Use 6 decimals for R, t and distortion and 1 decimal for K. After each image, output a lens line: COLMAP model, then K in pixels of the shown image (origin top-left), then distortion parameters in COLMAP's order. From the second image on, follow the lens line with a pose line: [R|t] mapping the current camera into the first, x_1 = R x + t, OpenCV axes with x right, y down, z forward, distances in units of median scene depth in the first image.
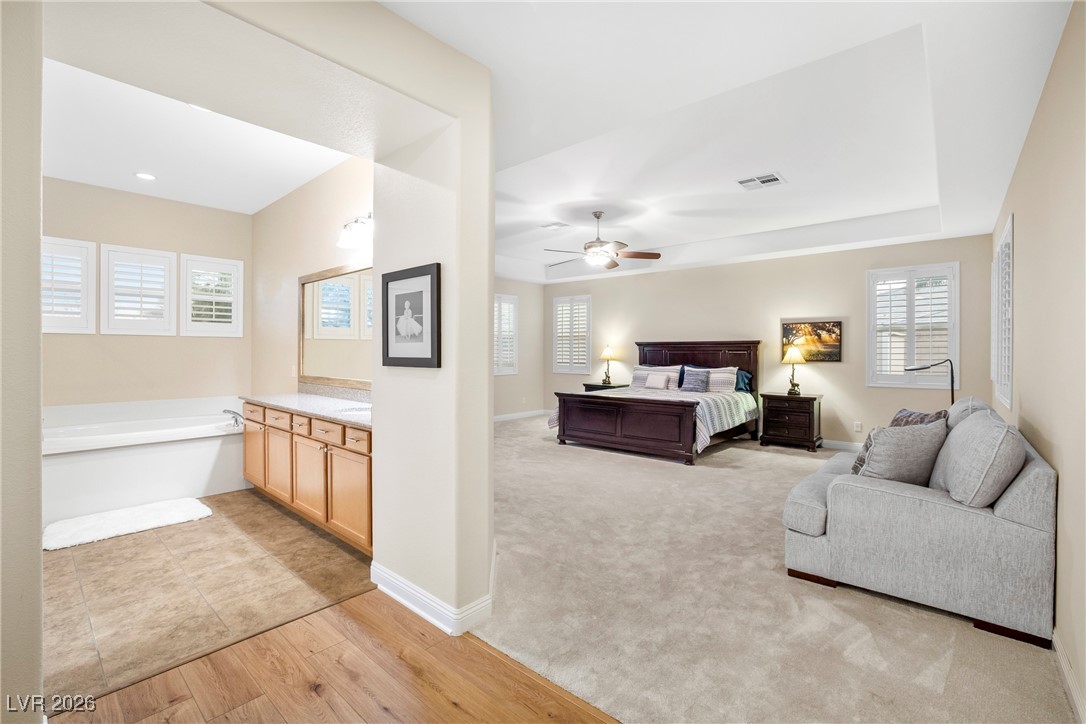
lens RADIAL K [[467.5, 0, 539.0], [0, 467.5, 352.3], [0, 0, 1]] dist [-0.053401, 0.017748]
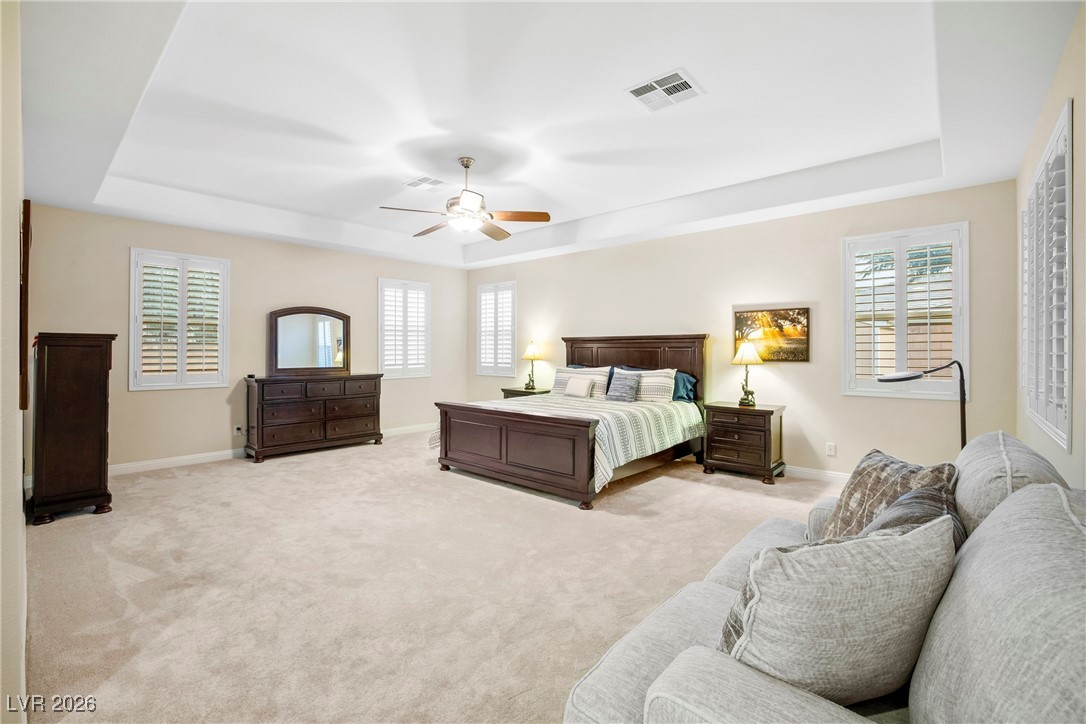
lens RADIAL K [[467.5, 0, 539.0], [0, 467.5, 352.3], [0, 0, 1]] dist [-0.053401, 0.017748]
pose [[0.999985, -0.004213, -0.003460, 0.214596], [0.004228, 0.999981, 0.004525, -0.000136], [0.003441, -0.004540, 0.999984, 0.241016]]
